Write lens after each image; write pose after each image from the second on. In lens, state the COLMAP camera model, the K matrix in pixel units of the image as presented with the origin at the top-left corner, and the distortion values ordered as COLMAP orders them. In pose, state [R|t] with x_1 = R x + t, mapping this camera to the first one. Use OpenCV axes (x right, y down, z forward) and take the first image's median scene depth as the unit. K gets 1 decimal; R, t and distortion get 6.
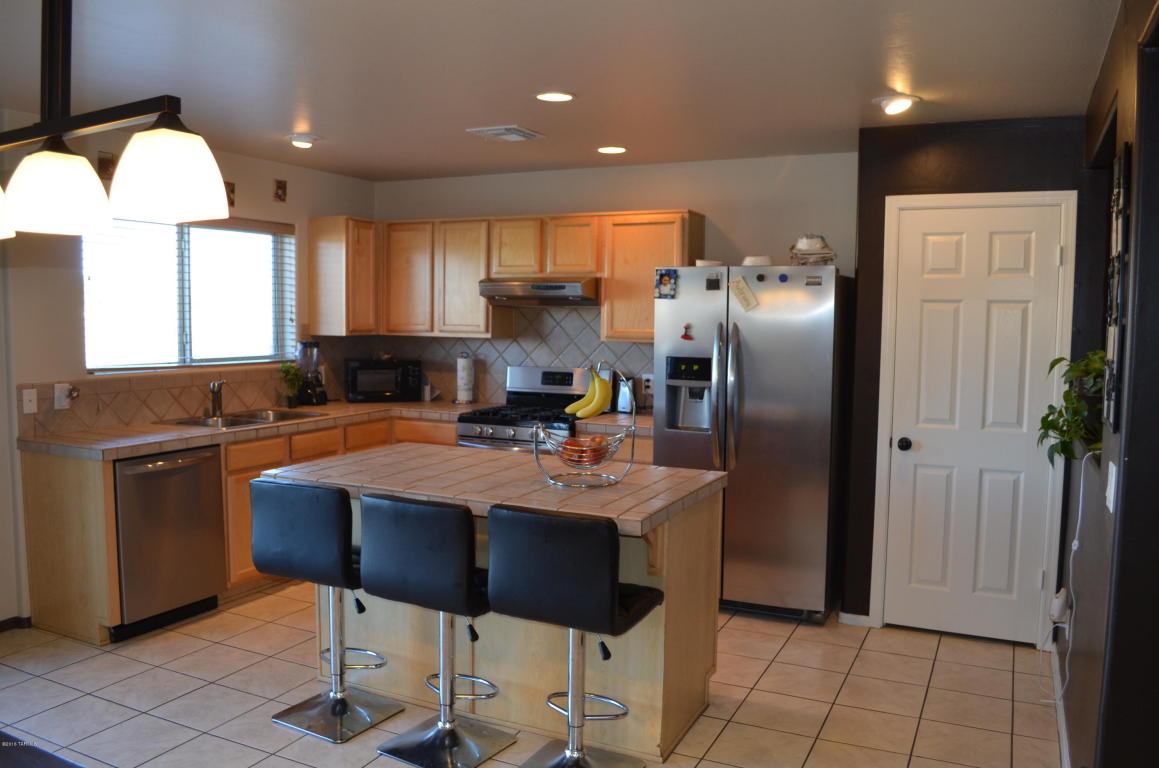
lens RADIAL K [[909.2, 0, 584.6], [0, 909.2, 387.7], [0, 0, 1]] dist [-0.080972, 0.004702]
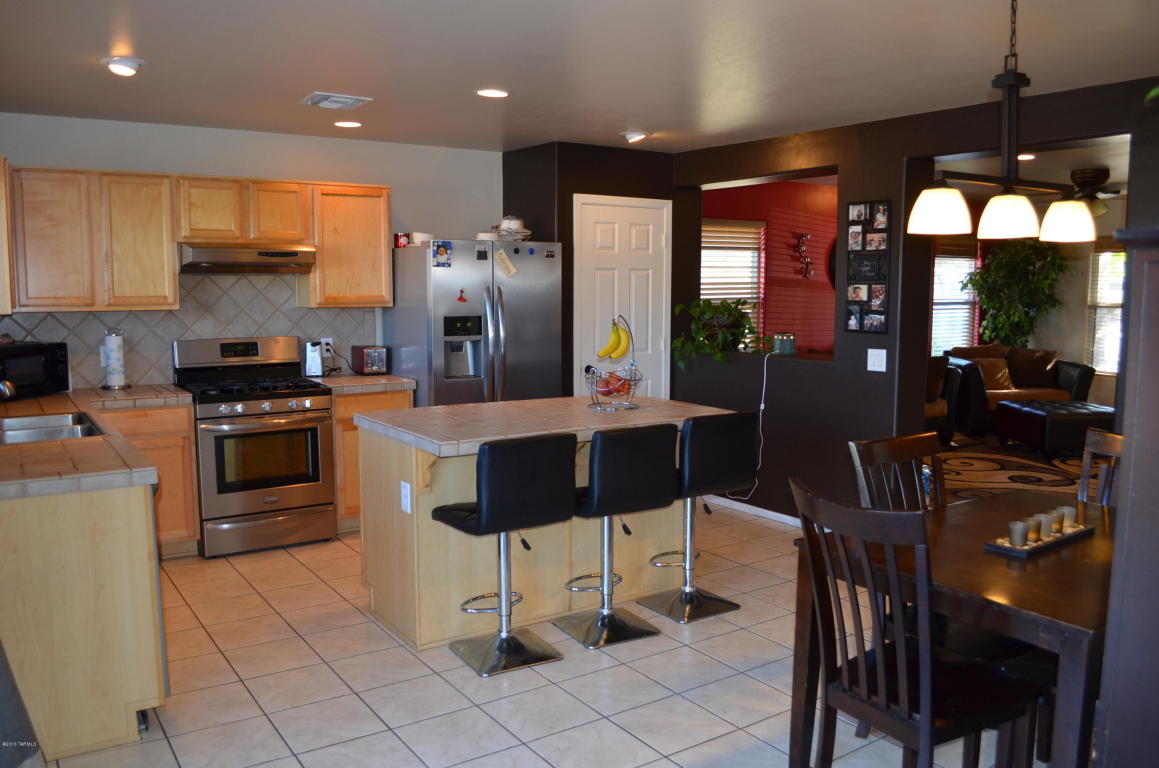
lens RADIAL K [[909.2, 0, 584.6], [0, 909.2, 387.7], [0, 0, 1]] dist [-0.080972, 0.004702]
pose [[0.496368, -0.108867, 0.861259, -0.804152], [0.073600, 0.993811, 0.083204, -0.026578], [-0.864986, 0.022089, 0.501309, 0.257421]]
